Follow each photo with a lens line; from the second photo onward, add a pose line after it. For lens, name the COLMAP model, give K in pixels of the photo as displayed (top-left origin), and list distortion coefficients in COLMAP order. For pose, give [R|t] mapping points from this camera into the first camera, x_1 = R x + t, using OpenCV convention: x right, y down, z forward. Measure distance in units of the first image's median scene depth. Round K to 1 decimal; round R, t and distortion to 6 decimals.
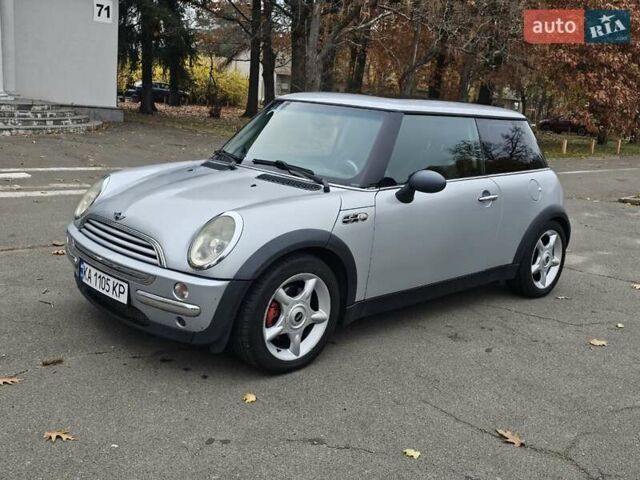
lens RADIAL K [[693.1, 0, 320.2], [0, 693.1, 227.2], [0, 0, 1]] dist [0.085918, -0.046252]
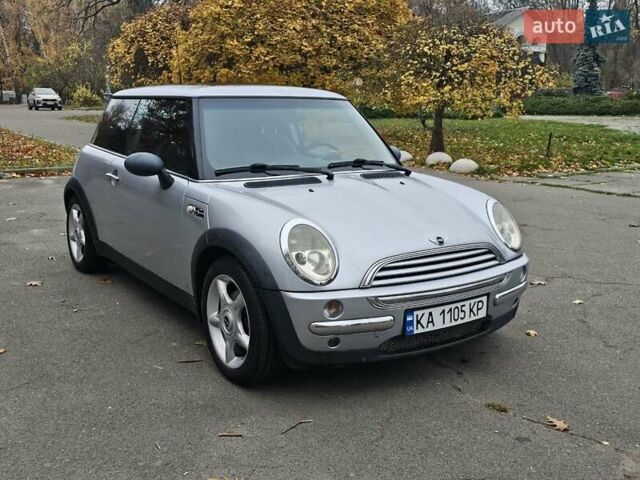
lens RADIAL K [[684.6, 0, 320.0], [0, 684.6, 240.0], [0, 0, 1]] dist [0.115635, -0.157384]
pose [[0.141562, -0.273872, 0.951291, -1.068023], [0.186107, 0.951196, 0.246151, -0.244249], [-0.972278, 0.142196, 0.185623, 0.908842]]
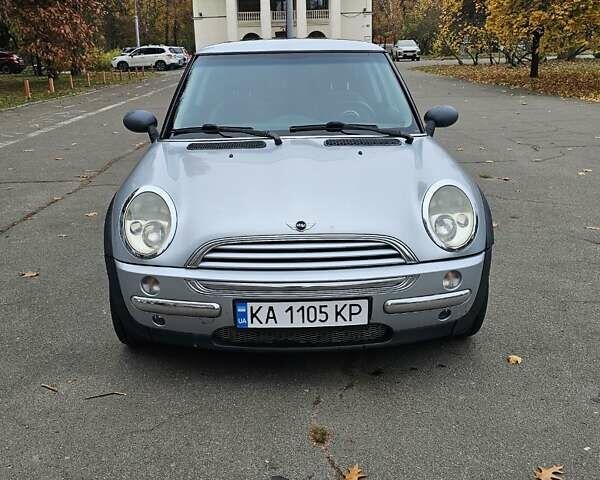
lens RADIAL K [[676.2, 0, 300.0], [0, 676.2, 240.0], [0, 0, 1]] dist [0.050910, -0.020032]
pose [[0.664496, -0.290458, 0.688534, -0.740022], [0.210383, 0.956818, 0.200595, -0.137576], [-0.717066, 0.011561, 0.696909, 0.448062]]
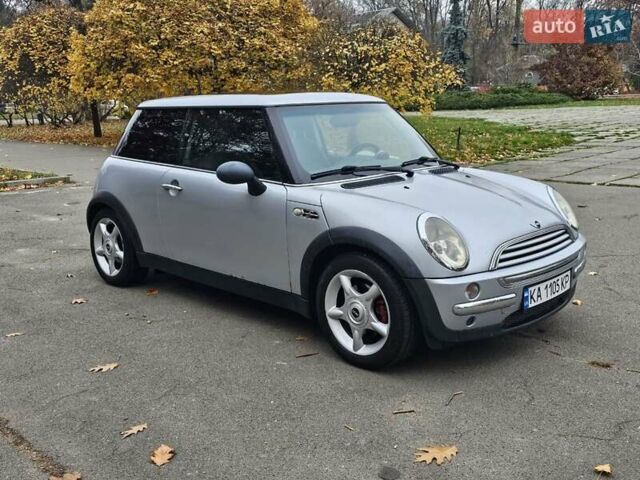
lens RADIAL K [[693.2, 0, 320.0], [0, 693.2, 240.0], [0, 0, 1]] dist [0.109685, -0.138546]
pose [[-0.062021, -0.274094, 0.959701, -1.160989], [0.204137, 0.937741, 0.281015, -0.320161], [-0.976976, 0.213339, -0.002207, 1.215077]]
